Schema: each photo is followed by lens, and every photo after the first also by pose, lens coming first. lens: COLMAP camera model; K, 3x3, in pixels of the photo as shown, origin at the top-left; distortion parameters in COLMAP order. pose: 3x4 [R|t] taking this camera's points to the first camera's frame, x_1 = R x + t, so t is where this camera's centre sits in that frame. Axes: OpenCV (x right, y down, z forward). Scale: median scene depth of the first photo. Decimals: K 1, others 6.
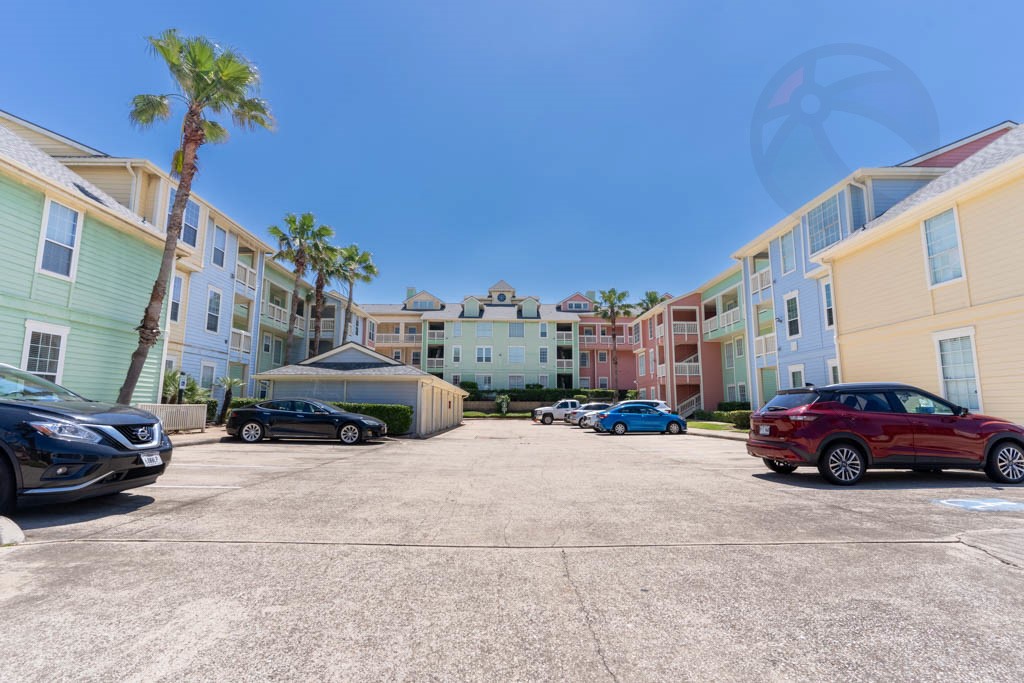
lens RADIAL K [[494.7, 0, 511.0], [0, 494.7, 340.9], [0, 0, 1]] dist [0.005606, 0.001072]
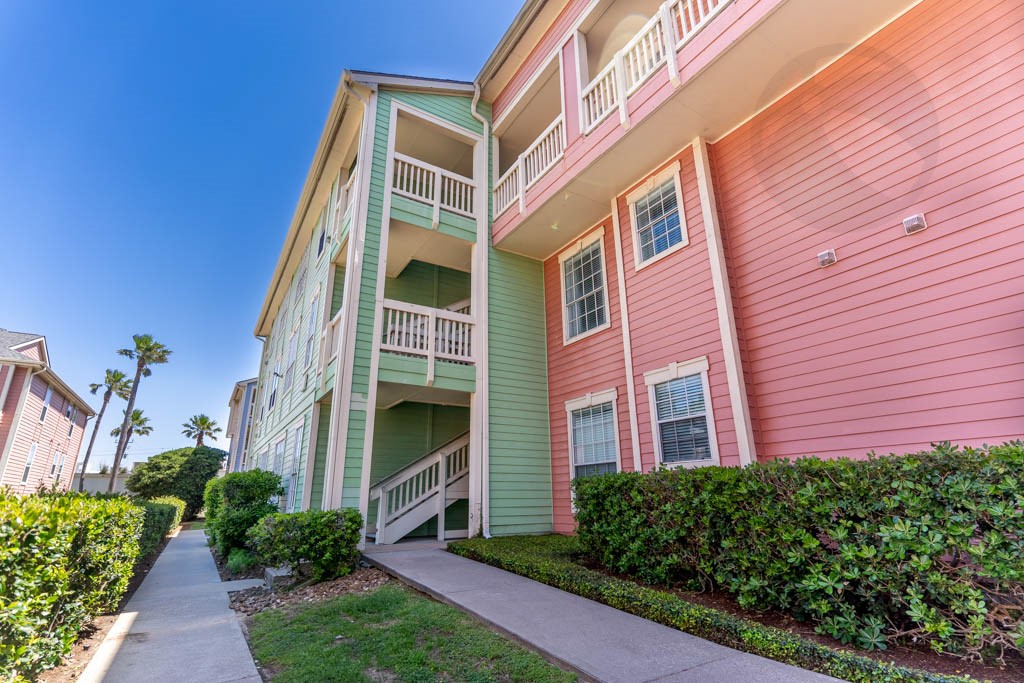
lens RADIAL K [[494.7, 0, 510.4], [0, 494.7, 339.9], [0, 0, 1]] dist [0.005606, 0.001072]
pose [[0.851458, 0.148120, 0.503070, 0.264482], [-0.057158, 0.979780, -0.191738, 0.103607], [-0.521298, 0.134502, 0.842708, 0.762158]]
